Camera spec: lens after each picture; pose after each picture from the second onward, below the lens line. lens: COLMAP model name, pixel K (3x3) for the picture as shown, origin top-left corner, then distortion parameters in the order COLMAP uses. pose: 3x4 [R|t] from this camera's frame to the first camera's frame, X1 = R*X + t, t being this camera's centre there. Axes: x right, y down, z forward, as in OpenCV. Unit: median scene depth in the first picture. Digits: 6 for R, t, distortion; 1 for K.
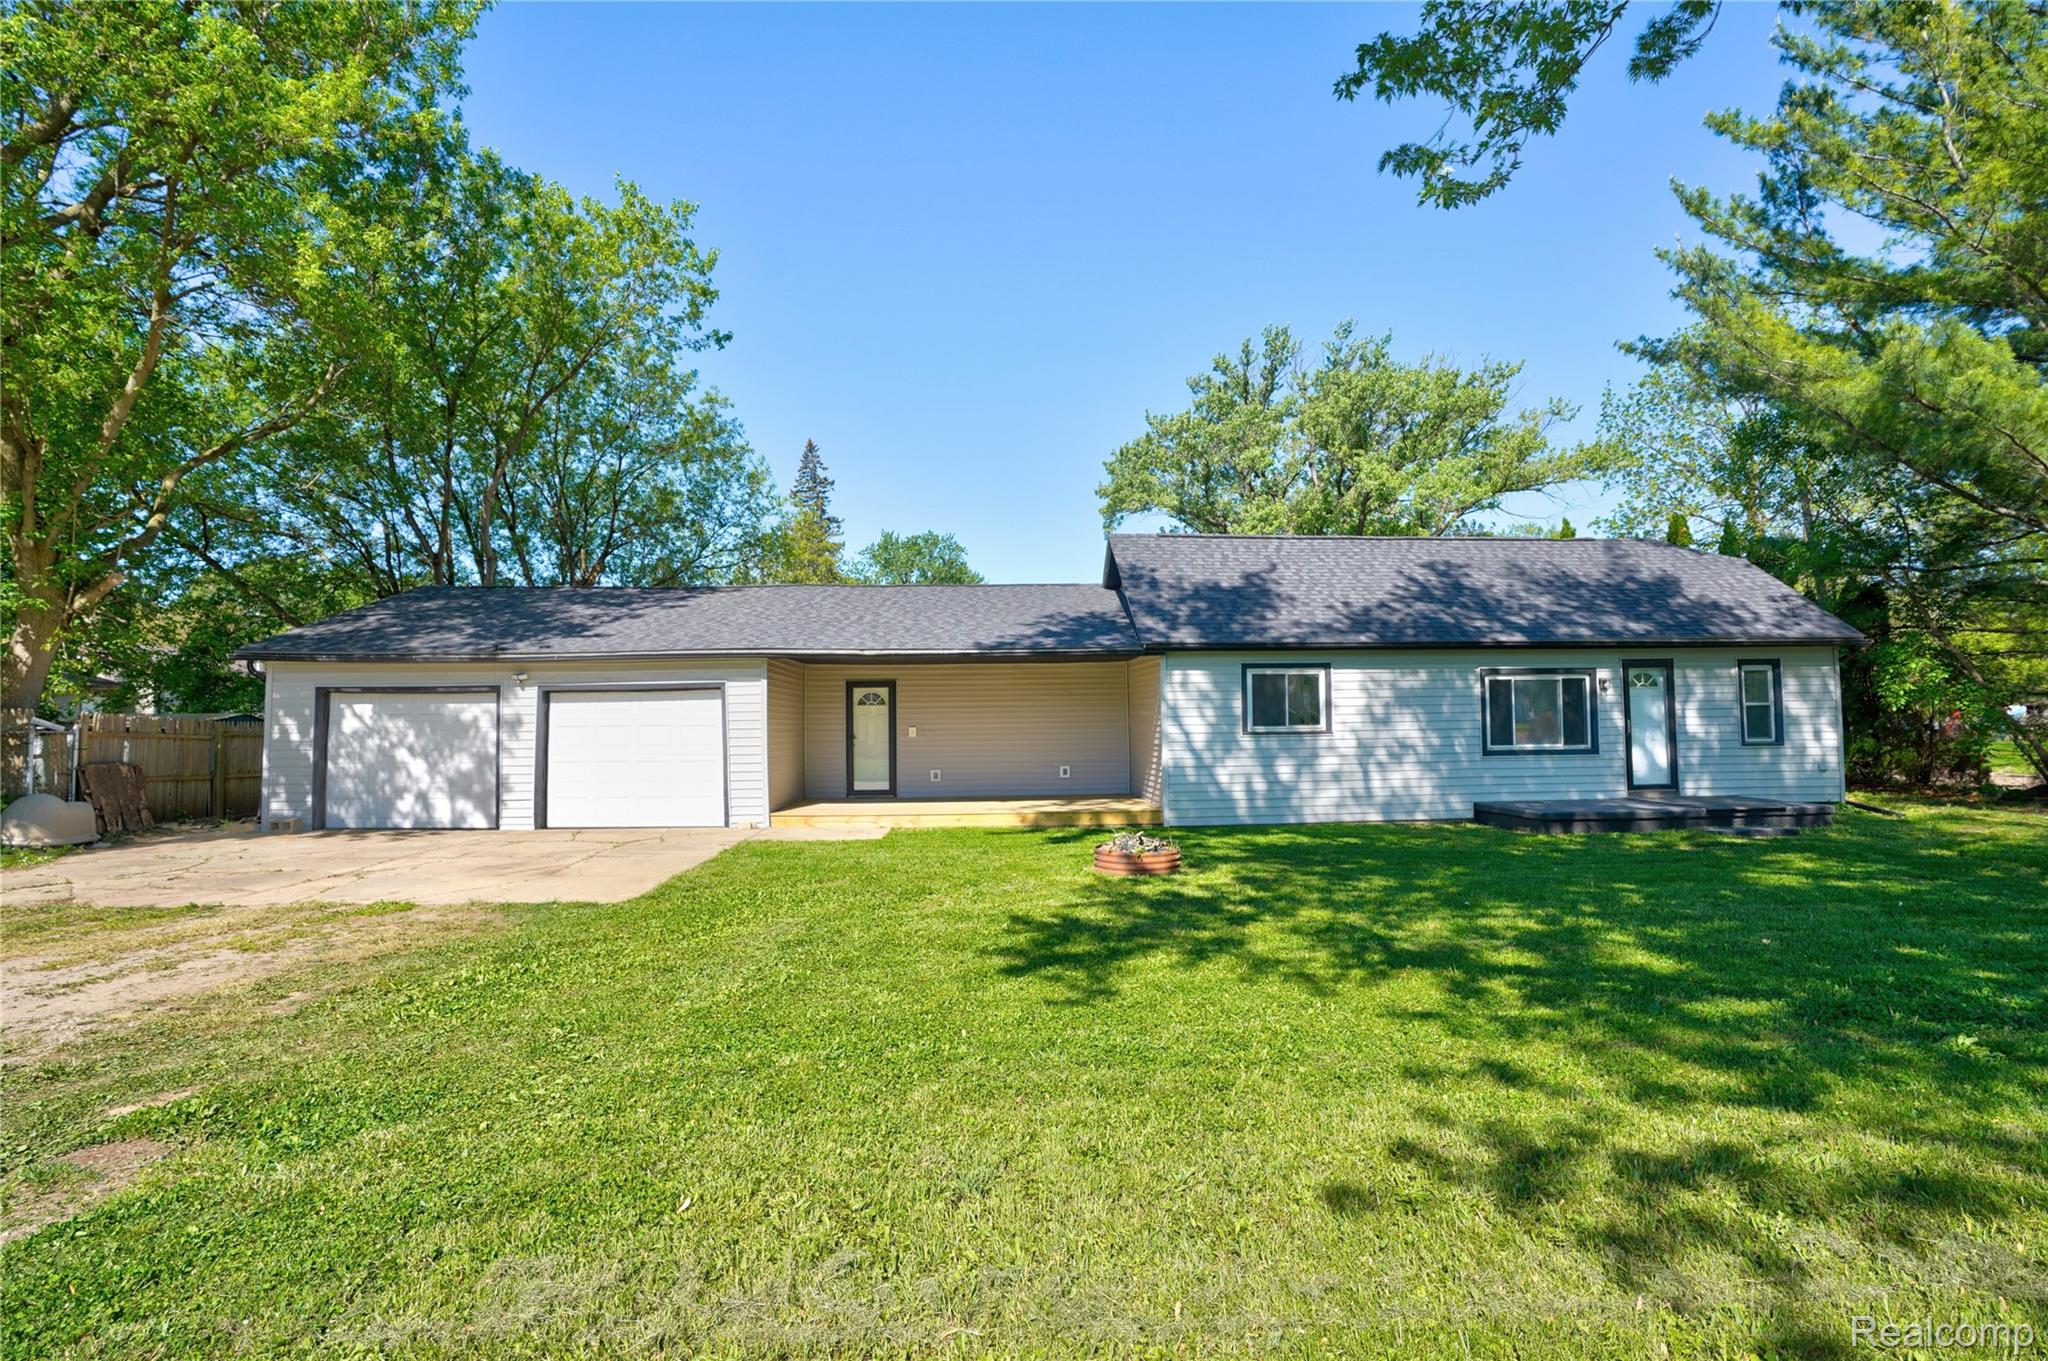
lens RADIAL K [[943.9, 0, 1015.5], [0, 943.9, 671.0], [0, 0, 1]] dist [-0.011027, 0.003801]
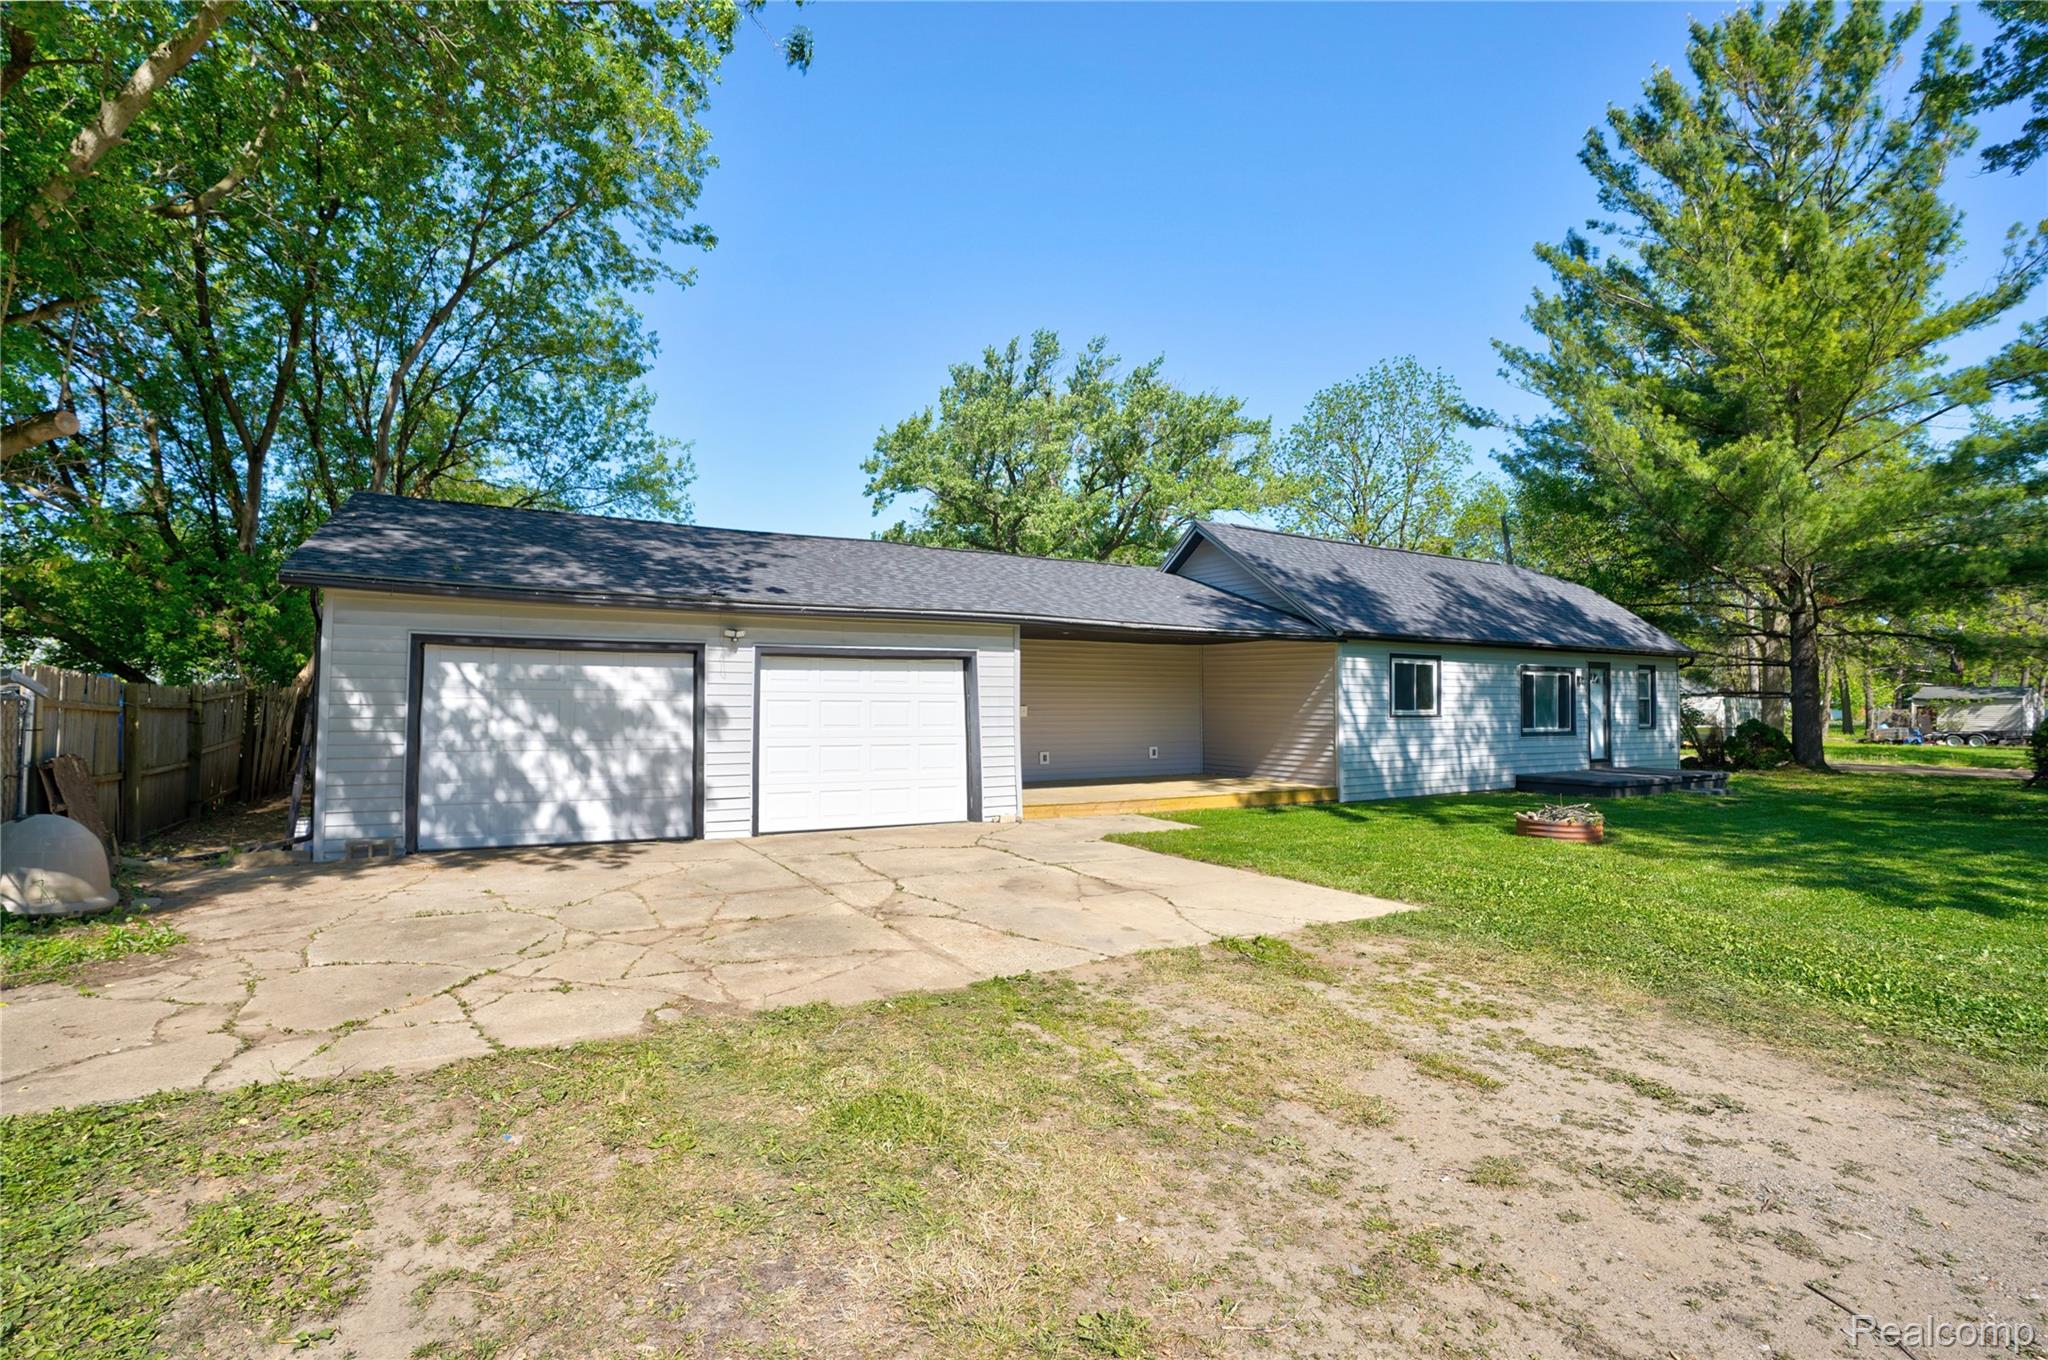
lens RADIAL K [[943.9, 0, 1012.1], [0, 943.9, 685.0], [0, 0, 1]] dist [-0.011027, 0.003801]
pose [[0.882386, 0.023590, 0.469934, -0.665169], [-0.036815, 0.999142, 0.018972, 0.024309], [-0.469083, -0.034042, 0.882498, 0.233962]]
